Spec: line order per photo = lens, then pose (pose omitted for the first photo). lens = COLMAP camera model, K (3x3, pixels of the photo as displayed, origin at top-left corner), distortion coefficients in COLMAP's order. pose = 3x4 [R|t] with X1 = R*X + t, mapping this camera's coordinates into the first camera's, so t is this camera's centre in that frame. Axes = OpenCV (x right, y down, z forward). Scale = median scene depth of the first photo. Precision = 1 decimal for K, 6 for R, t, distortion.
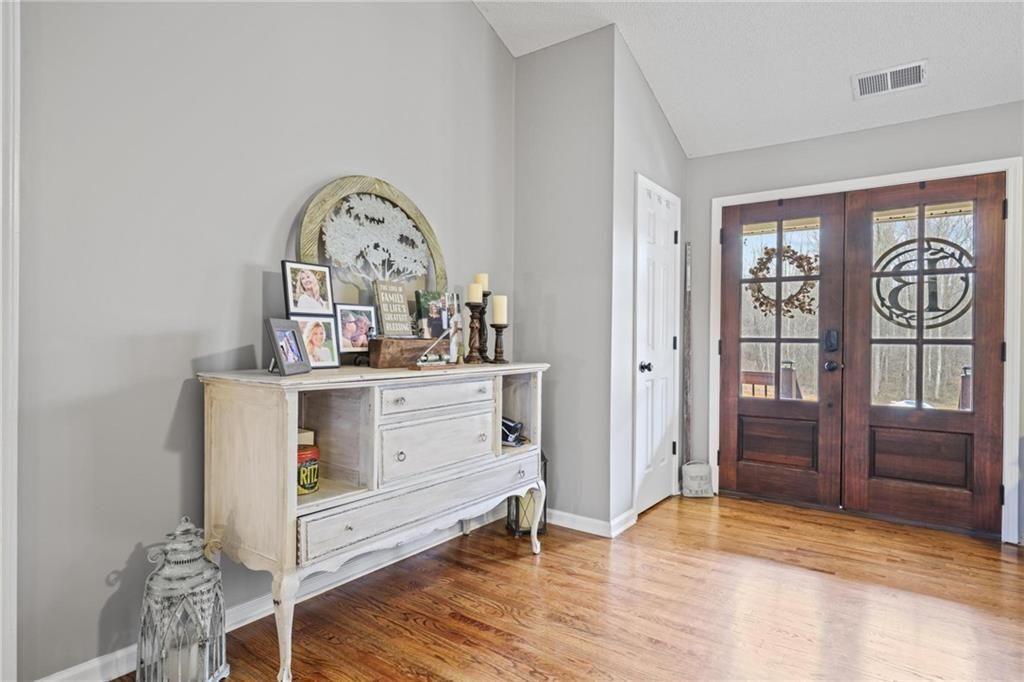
lens RADIAL K [[565.2, 0, 512.0], [0, 565.2, 341.0], [0, 0, 1]] dist [-0.001055, 0.000031]
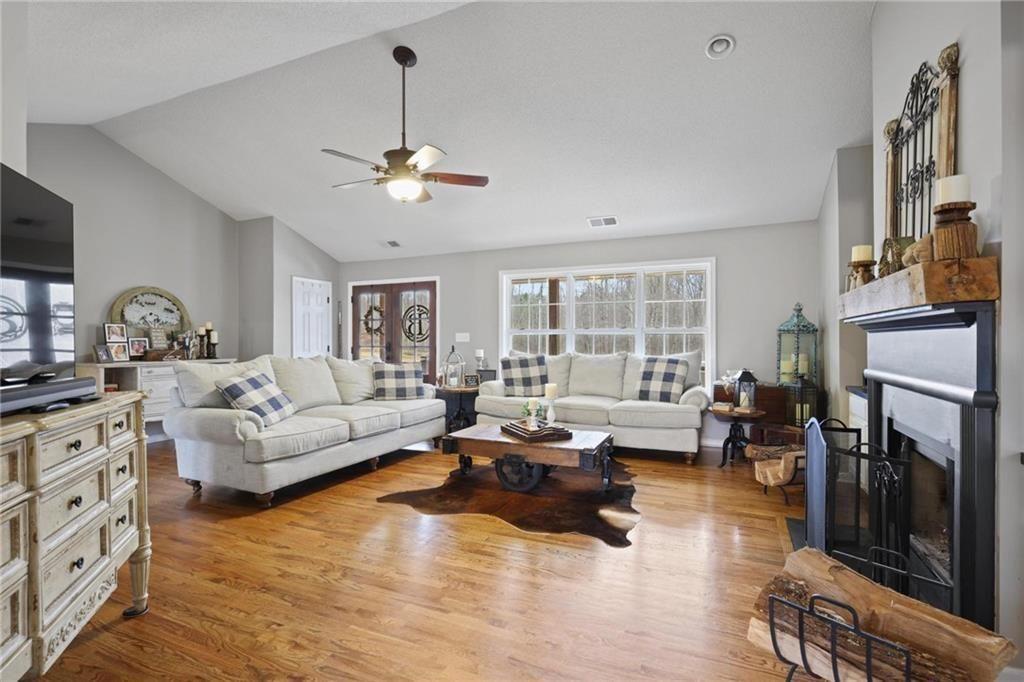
lens RADIAL K [[497.2, 0, 512.0], [0, 497.2, 341.0], [0, 0, 1]] dist [0.010228, -0.000442]
pose [[0.981768, -0.010639, 0.189786, 0.930024], [0.011033, 0.999939, -0.001017, -0.024428], [-0.189764, 0.003093, 0.981825, -1.526982]]
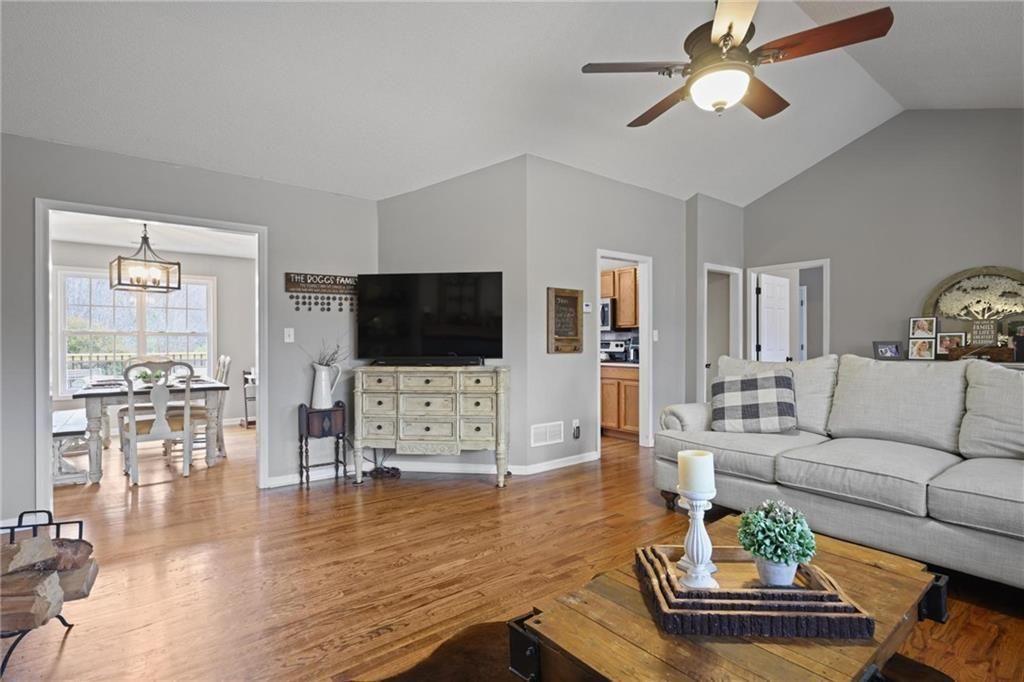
lens RADIAL K [[497.2, 0, 512.0], [0, 497.2, 341.0], [0, 0, 1]] dist [0.010228, -0.000442]
pose [[-0.308901, -0.014150, -0.950989, 1.929923], [-0.008404, 0.999891, -0.012148, 0.005698], [0.951057, 0.004240, -0.308987, -0.017214]]
